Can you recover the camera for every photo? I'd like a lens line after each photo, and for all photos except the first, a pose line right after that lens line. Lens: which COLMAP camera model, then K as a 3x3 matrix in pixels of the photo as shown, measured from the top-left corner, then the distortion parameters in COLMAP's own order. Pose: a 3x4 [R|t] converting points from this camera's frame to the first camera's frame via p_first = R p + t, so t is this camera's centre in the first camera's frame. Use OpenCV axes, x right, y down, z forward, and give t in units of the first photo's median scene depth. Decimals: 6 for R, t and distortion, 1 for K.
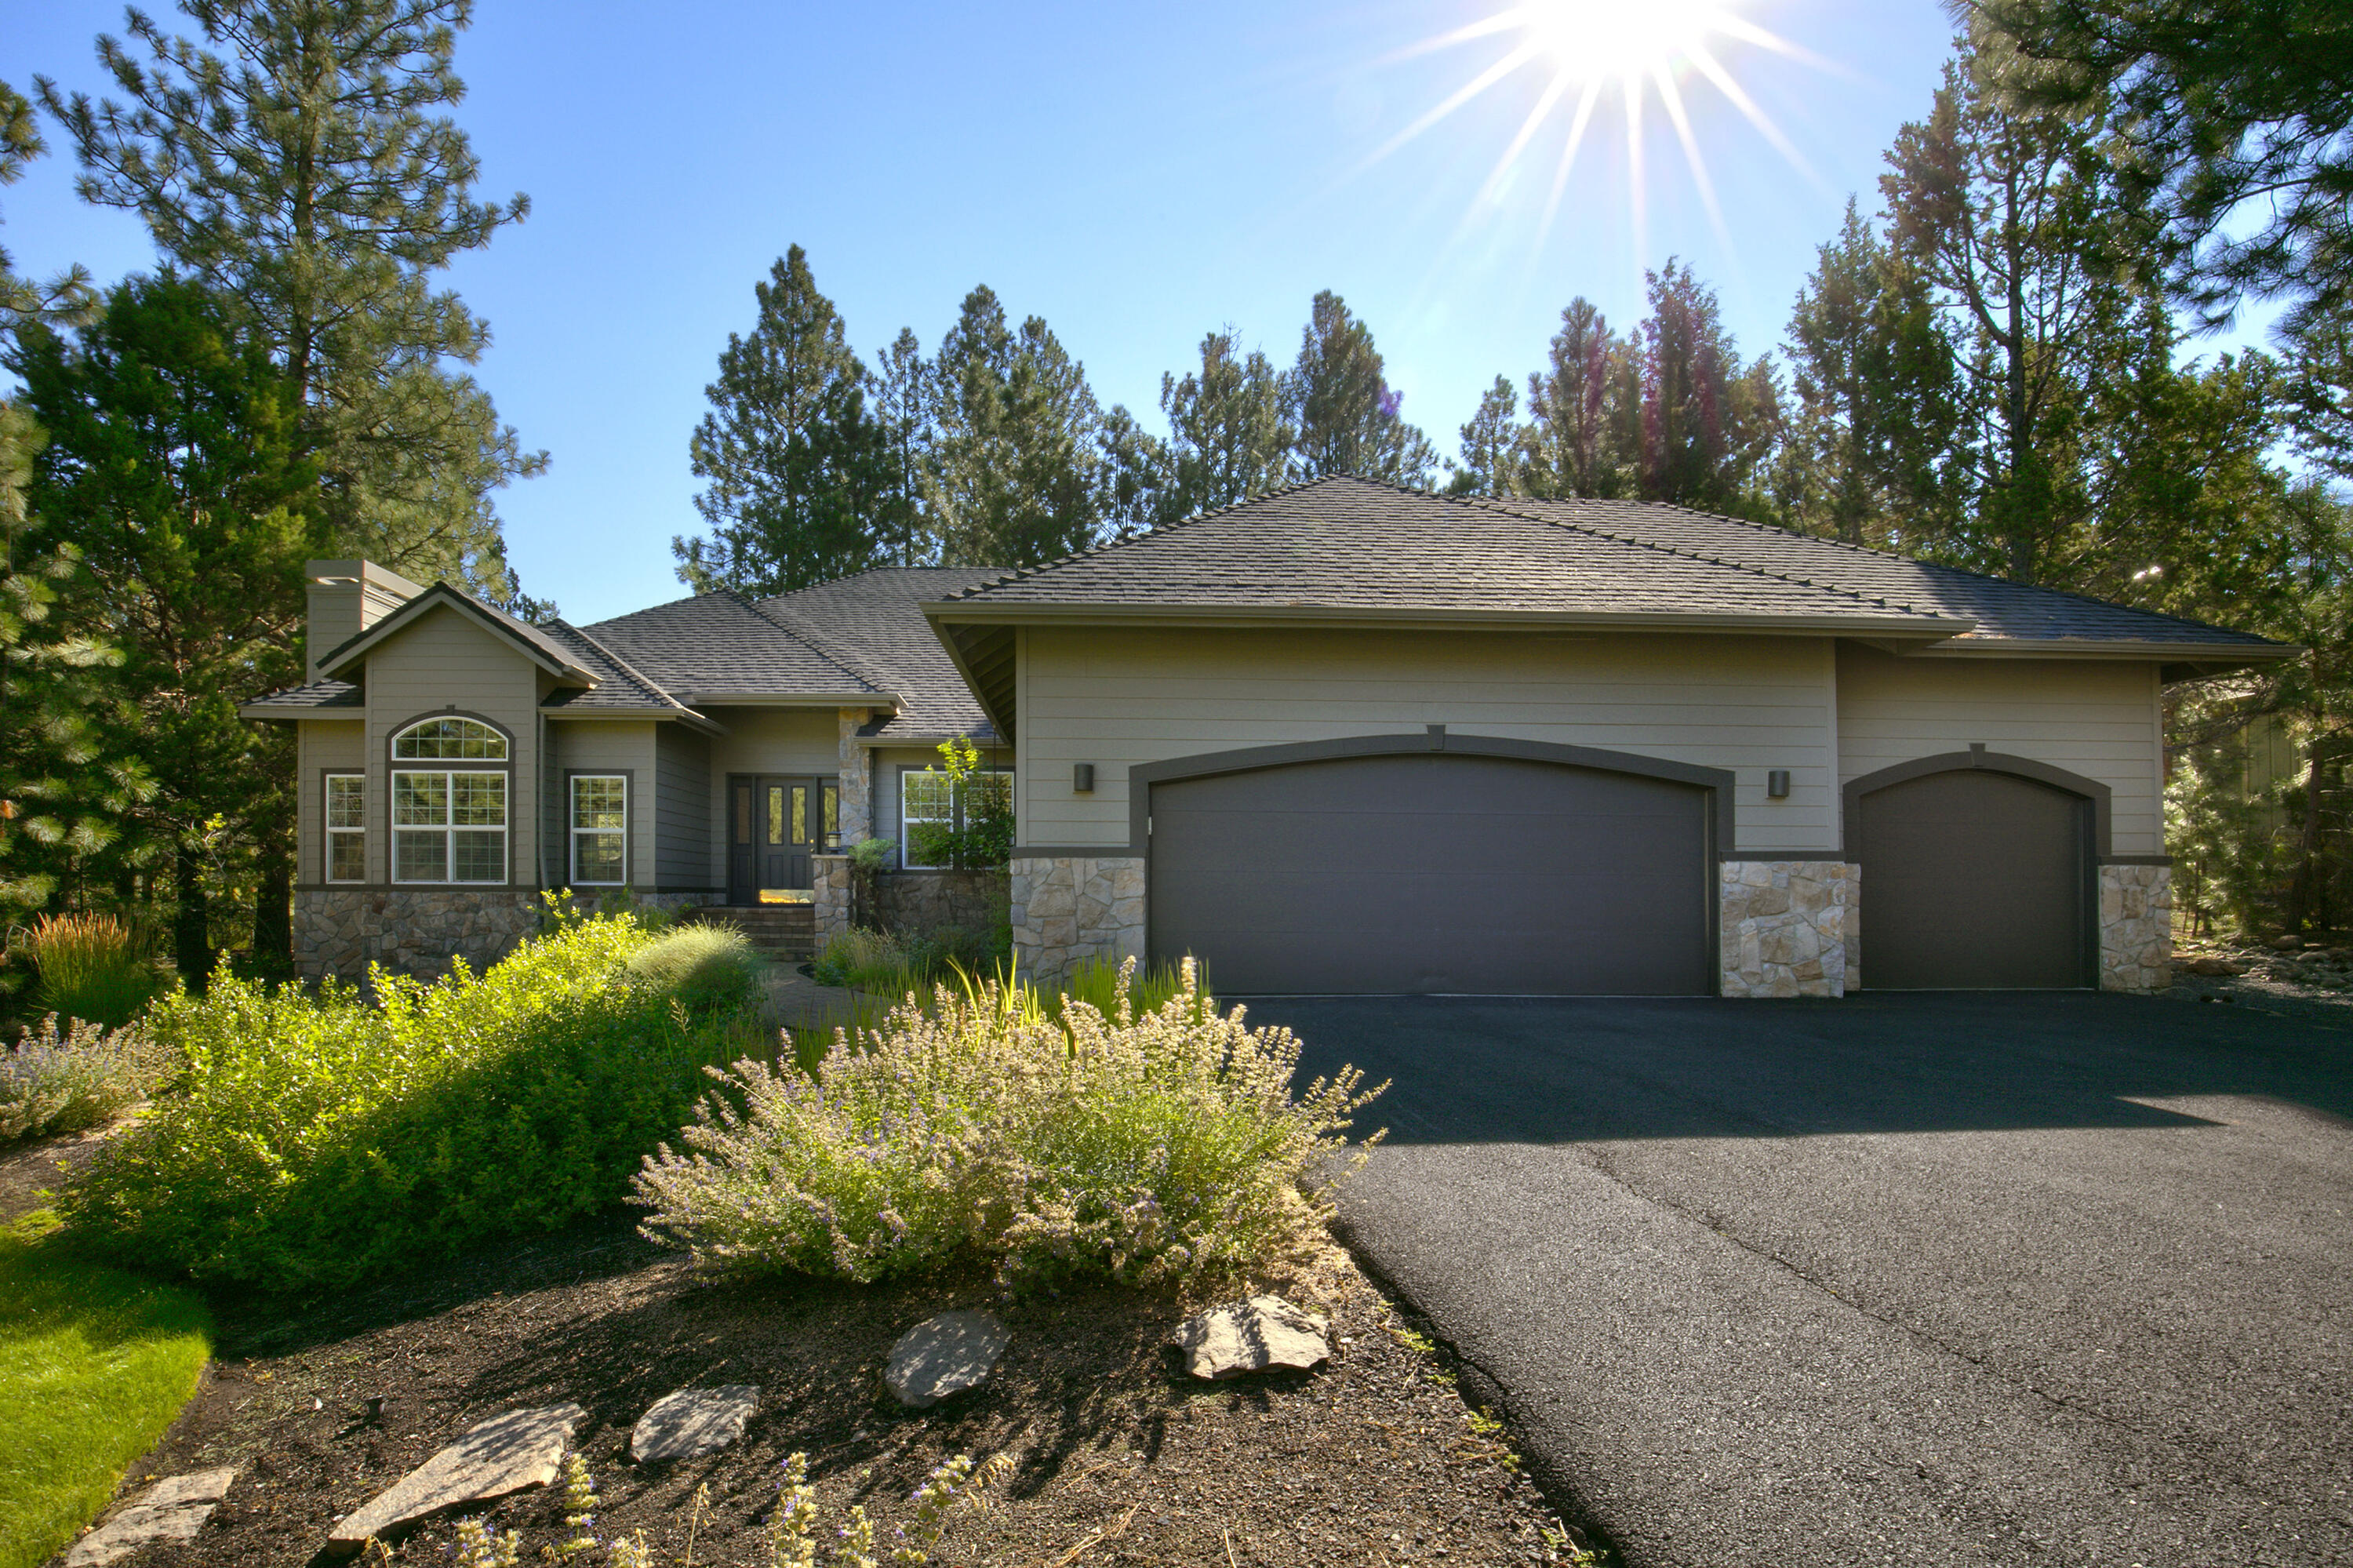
lens RADIAL K [[1065.2, 0, 1183.5], [0, 1065.2, 897.0], [0, 0, 1]] dist [0.001285, 0.000148]
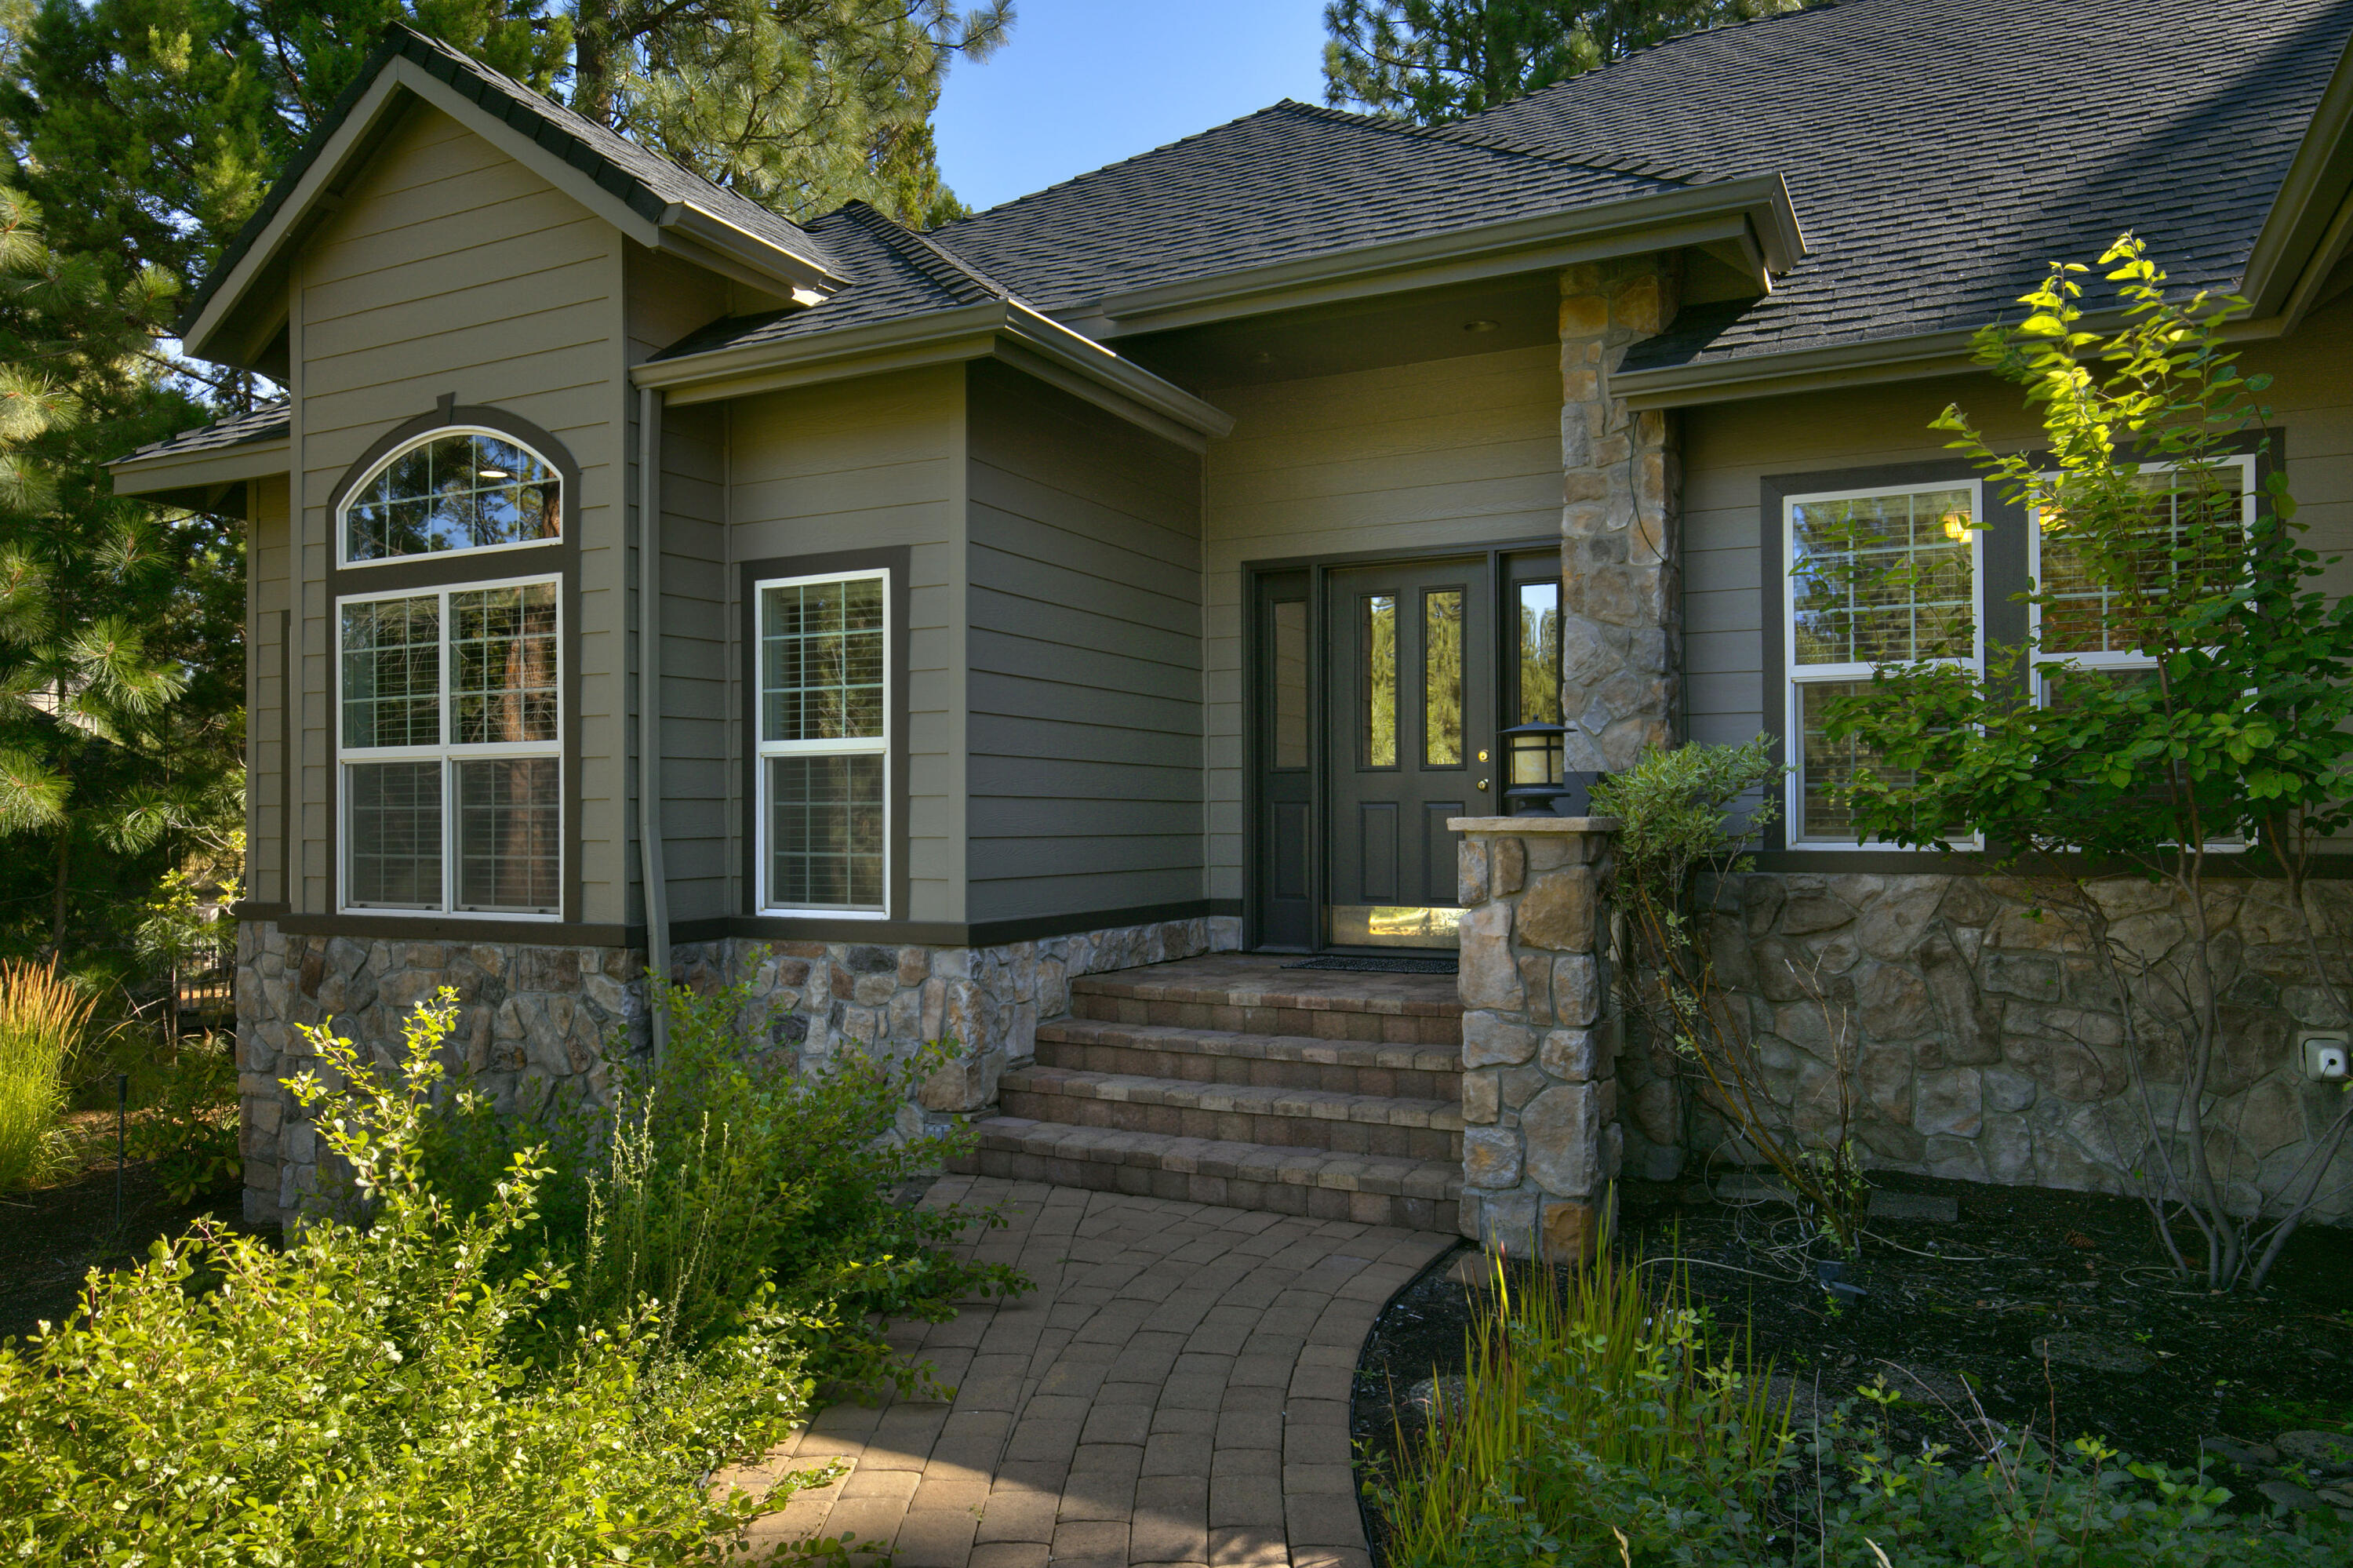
lens RADIAL K [[1619.1, 0, 1180.1], [0, 1619.1, 827.9], [0, 0, 1]] dist [-0.051655, -0.001254]
pose [[0.845865, -0.001699, -0.533394, -0.198102], [0.004187, 0.999985, 0.003455, -0.038531], [0.533381, -0.005156, 0.845860, 0.639548]]
